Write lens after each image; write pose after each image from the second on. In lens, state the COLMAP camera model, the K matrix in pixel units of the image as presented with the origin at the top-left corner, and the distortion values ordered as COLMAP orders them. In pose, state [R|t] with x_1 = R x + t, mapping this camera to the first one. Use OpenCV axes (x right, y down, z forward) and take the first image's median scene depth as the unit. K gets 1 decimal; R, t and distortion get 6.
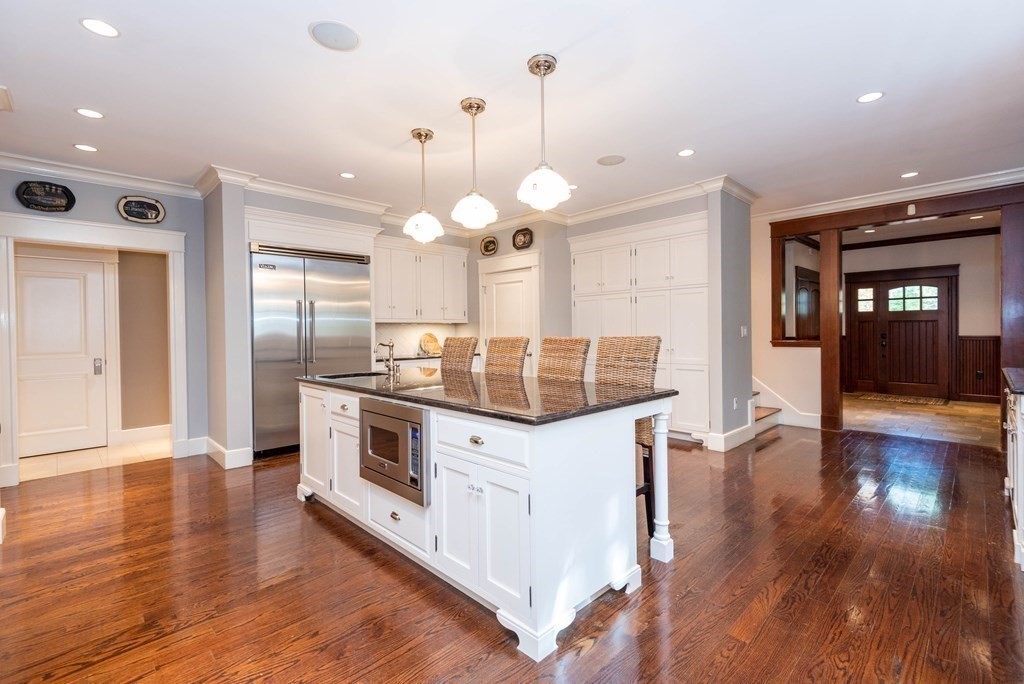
lens RADIAL K [[458.3, 0, 518.4], [0, 458.3, 341.5], [0, 0, 1]] dist [0.010389, 0.000546]
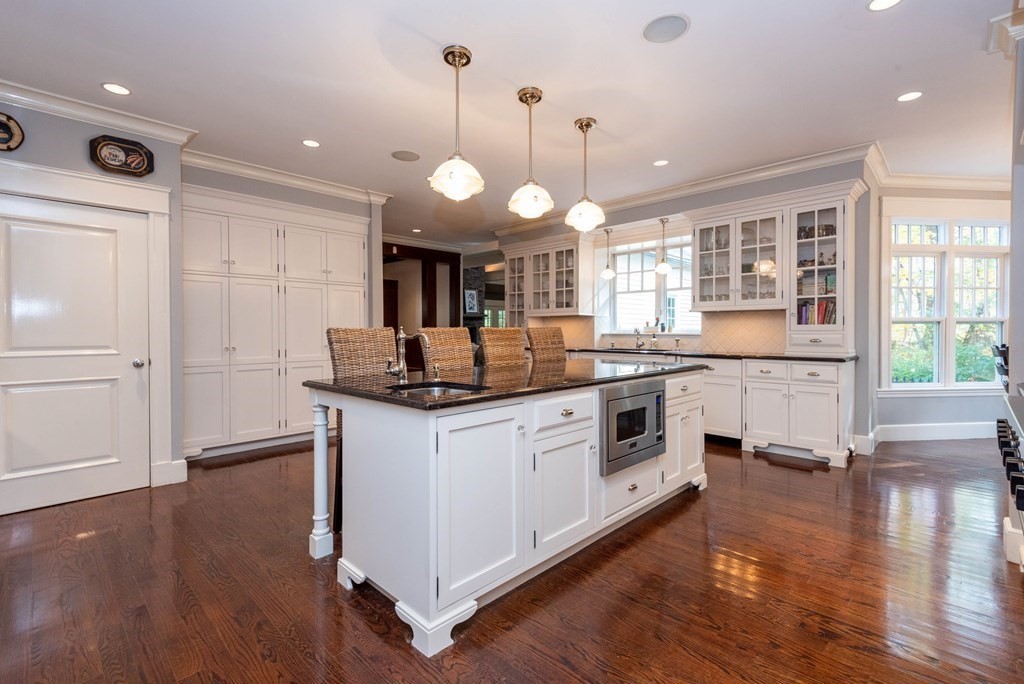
lens RADIAL K [[458.3, 0, 518.1], [0, 458.3, 334.1], [0, 0, 1]] dist [0.010389, 0.000546]
pose [[-0.015783, 0.004425, 0.999866, -1.177654], [0.024549, 0.999690, -0.004036, 0.013225], [-0.999574, 0.024482, -0.015887, 1.117329]]
